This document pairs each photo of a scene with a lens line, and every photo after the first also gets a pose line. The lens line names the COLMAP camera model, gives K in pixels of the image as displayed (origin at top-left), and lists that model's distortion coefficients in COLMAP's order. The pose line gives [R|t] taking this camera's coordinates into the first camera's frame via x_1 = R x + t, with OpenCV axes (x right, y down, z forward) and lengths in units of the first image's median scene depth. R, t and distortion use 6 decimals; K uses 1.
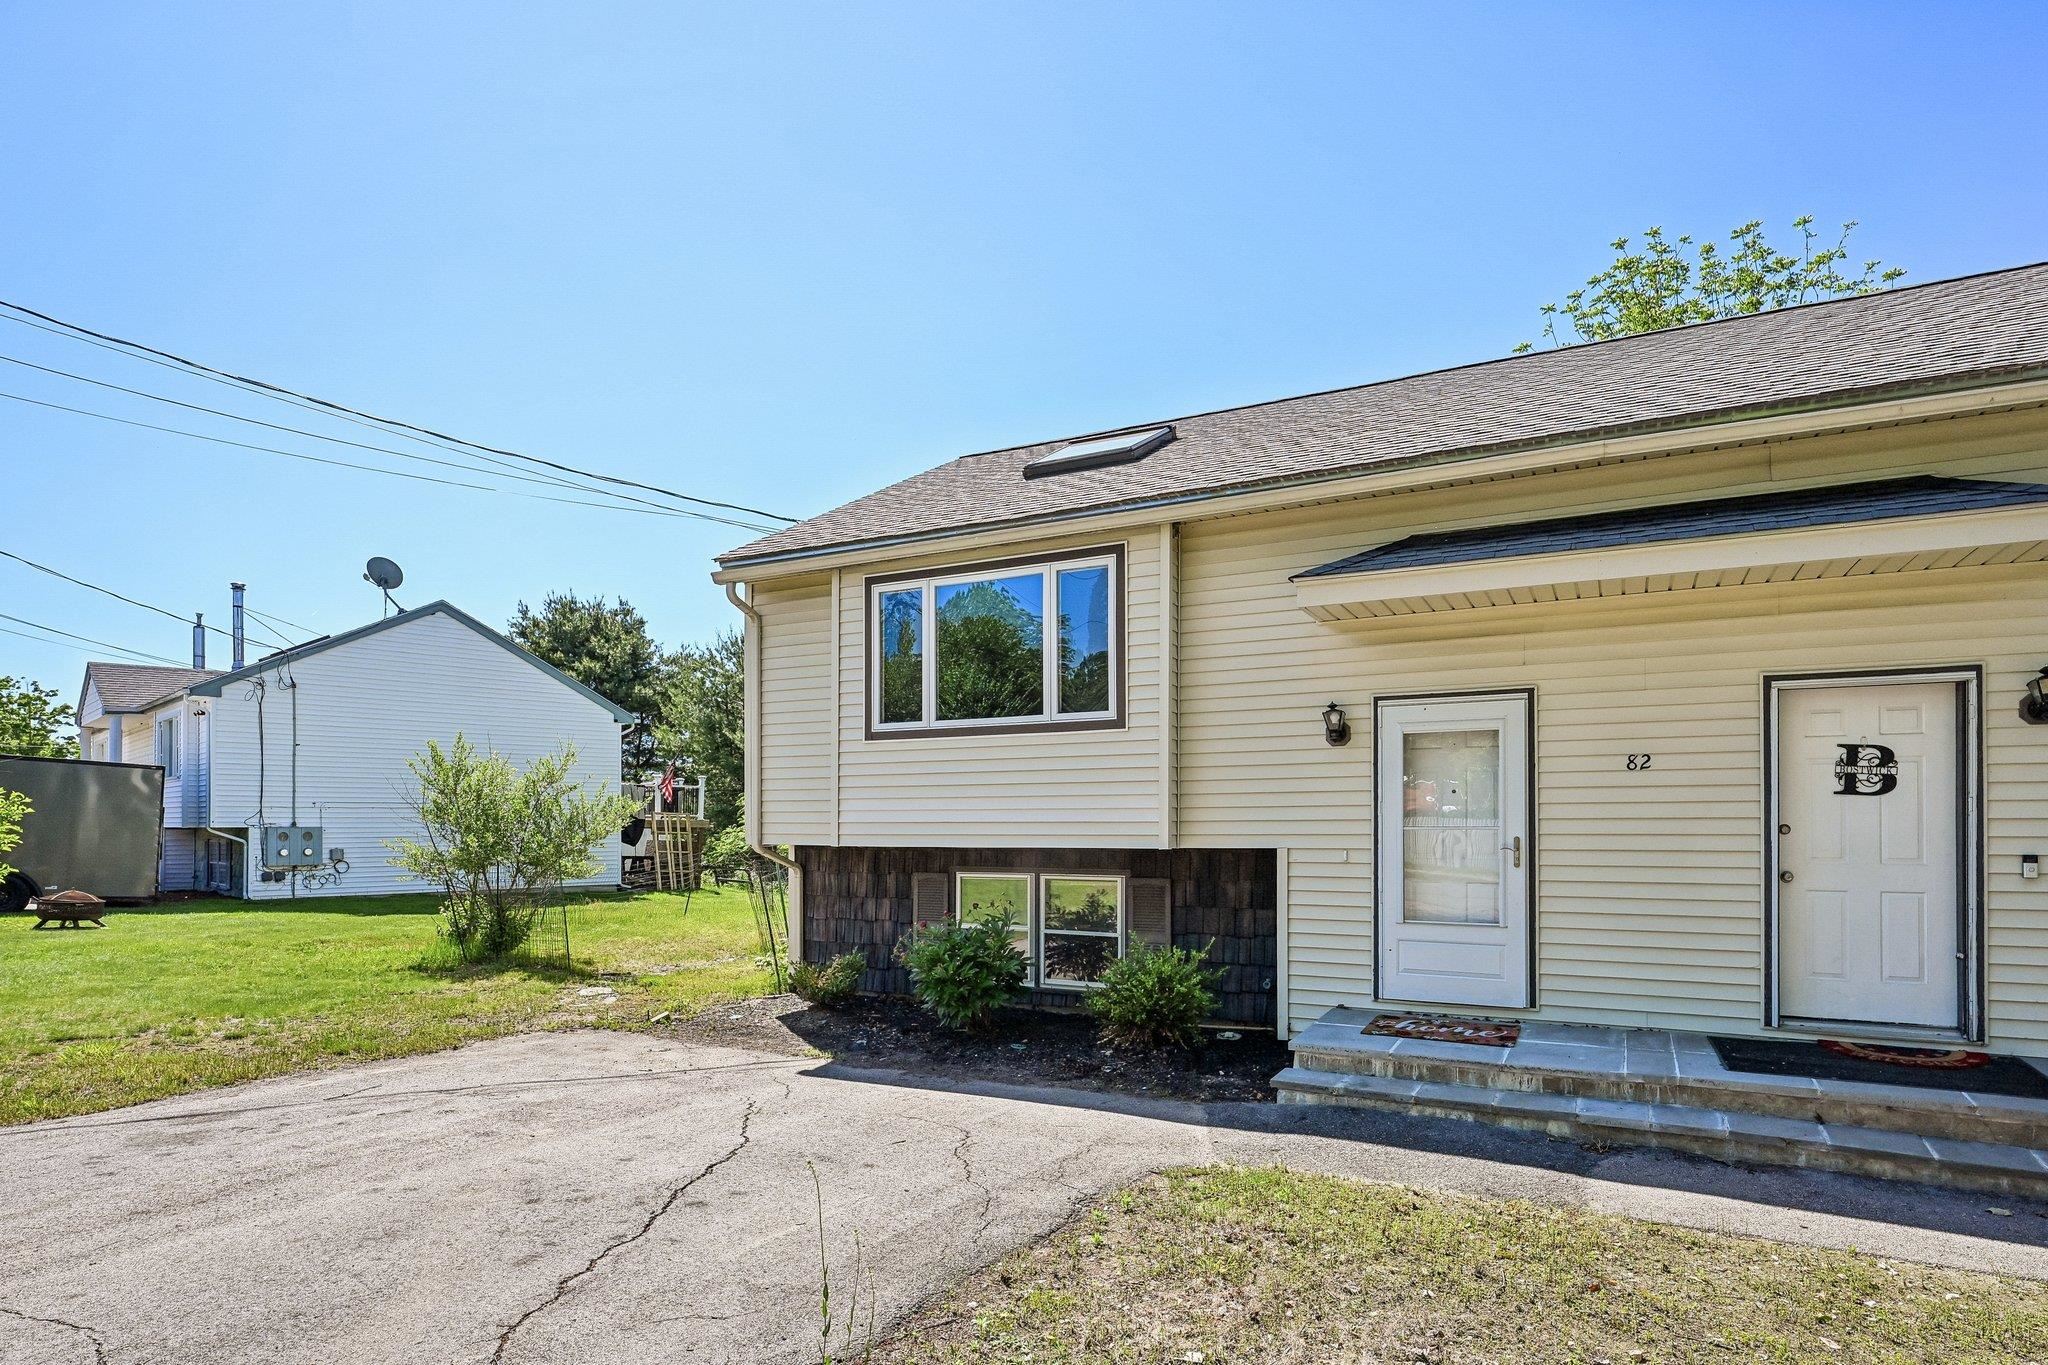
lens RADIAL K [[1109.1, 0, 1011.5], [0, 1109.1, 801.9], [0, 0, 1]] dist [0.000554, -0.000659]
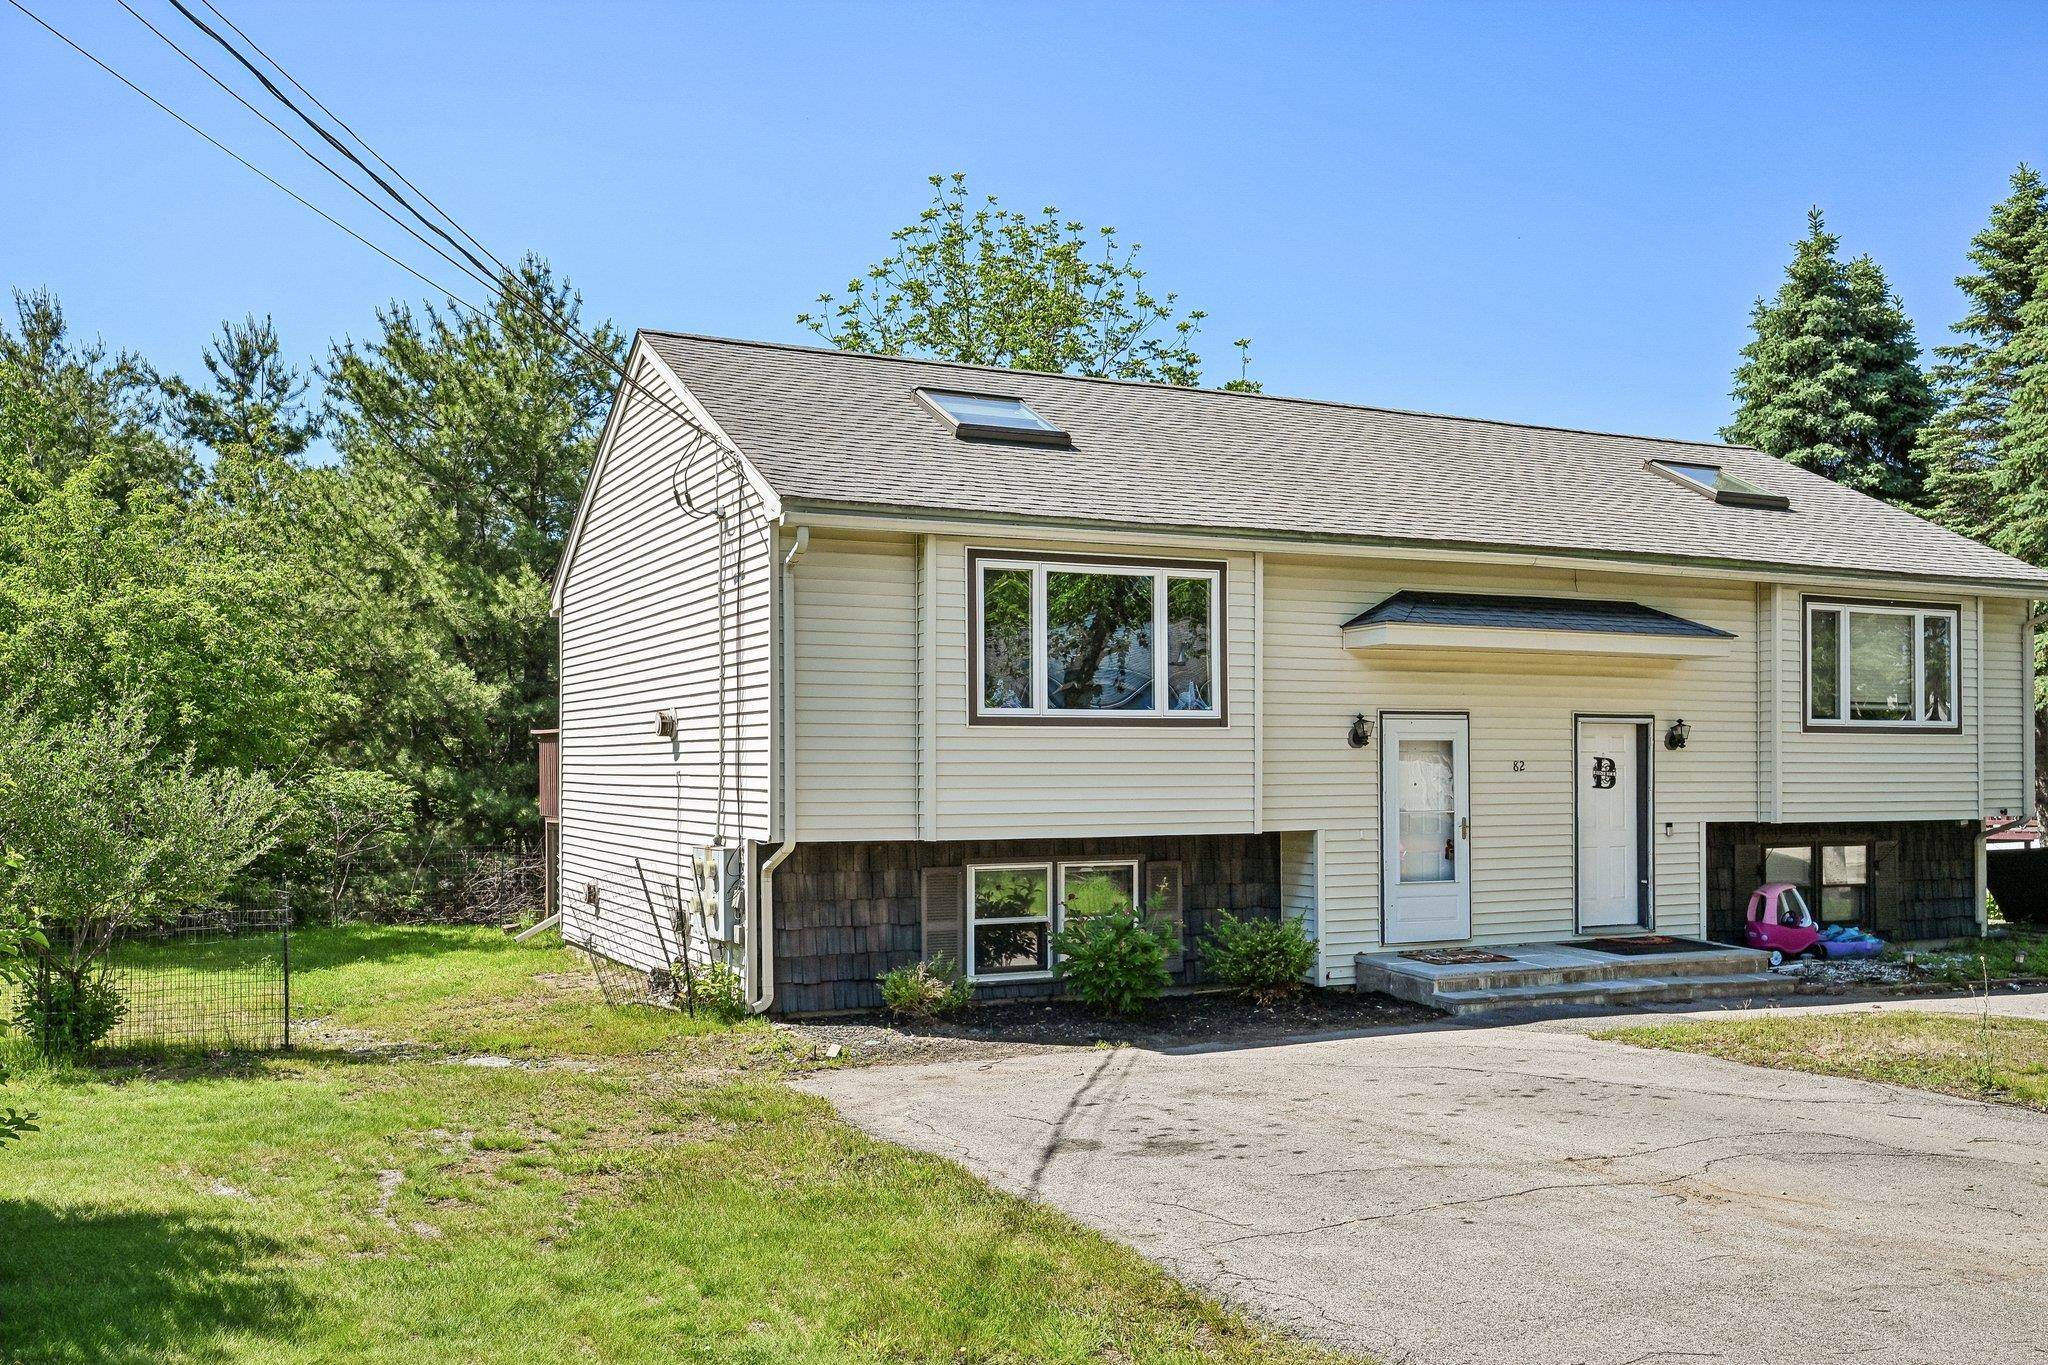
lens RADIAL K [[1736.8, 0, 1024.4], [0, 1736.8, 731.3], [0, 0, 1]] dist [-0.003244, -0.003552]
pose [[0.600717, 0.019393, 0.799226, -1.615889], [-0.012048, 0.999812, -0.015205, -0.036905], [-0.799371, -0.000495, 0.600838, 0.122246]]
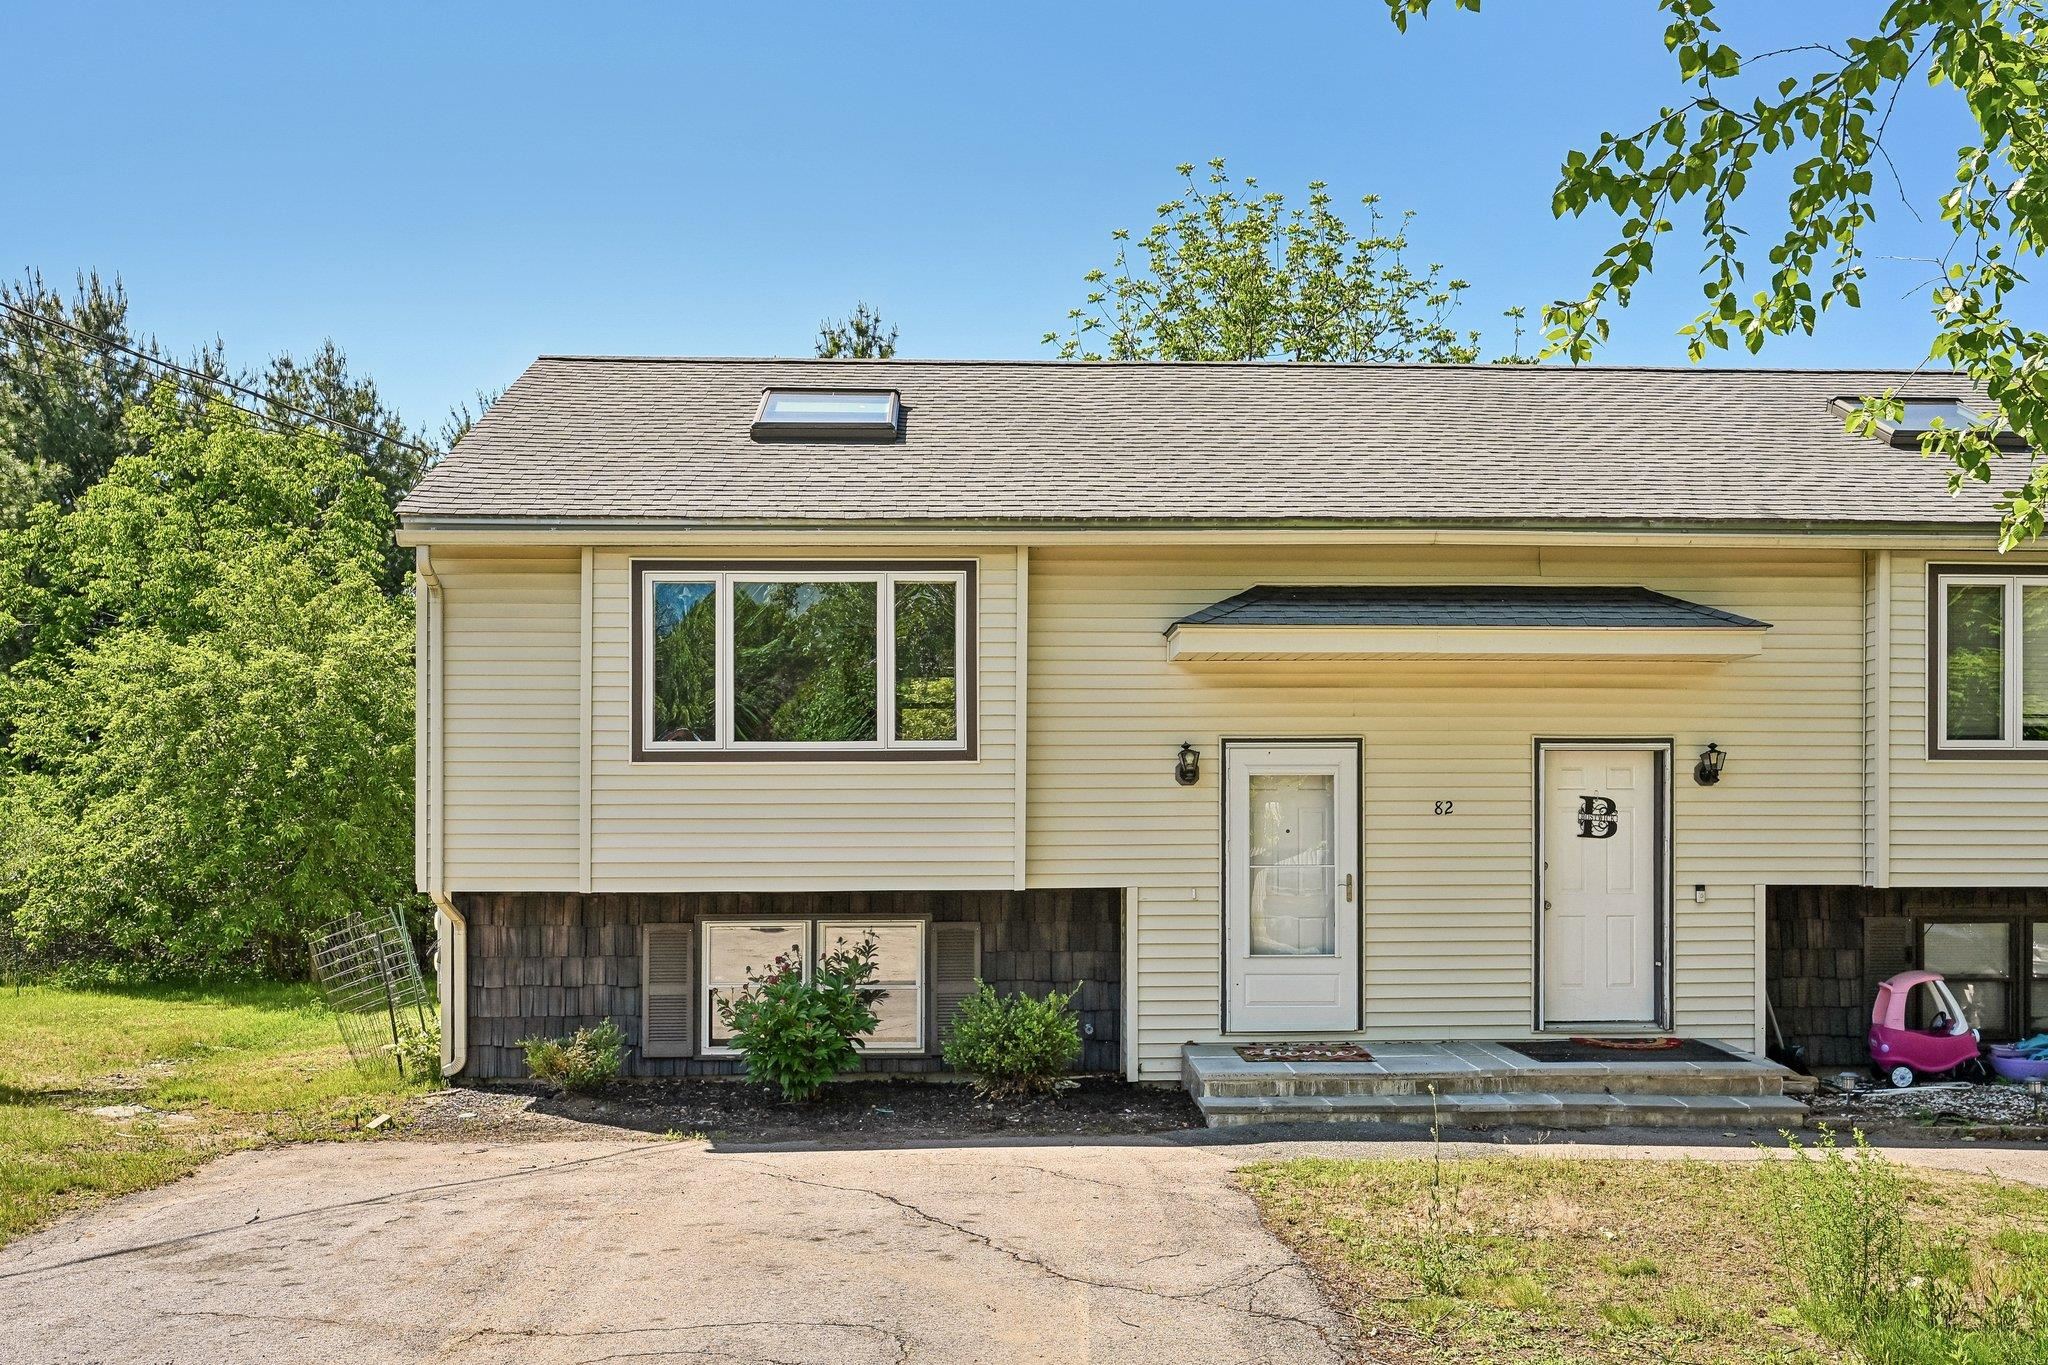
lens RADIAL K [[1787.6, 0, 1020.4], [0, 1787.6, 800.6], [0, 0, 1]] dist [0.000014, 0.000866]
pose [[0.861643, 0.009140, 0.507433, -0.706205], [-0.008160, 0.999958, -0.004155, -0.030334], [-0.507449, -0.000560, 0.861681, -0.345864]]
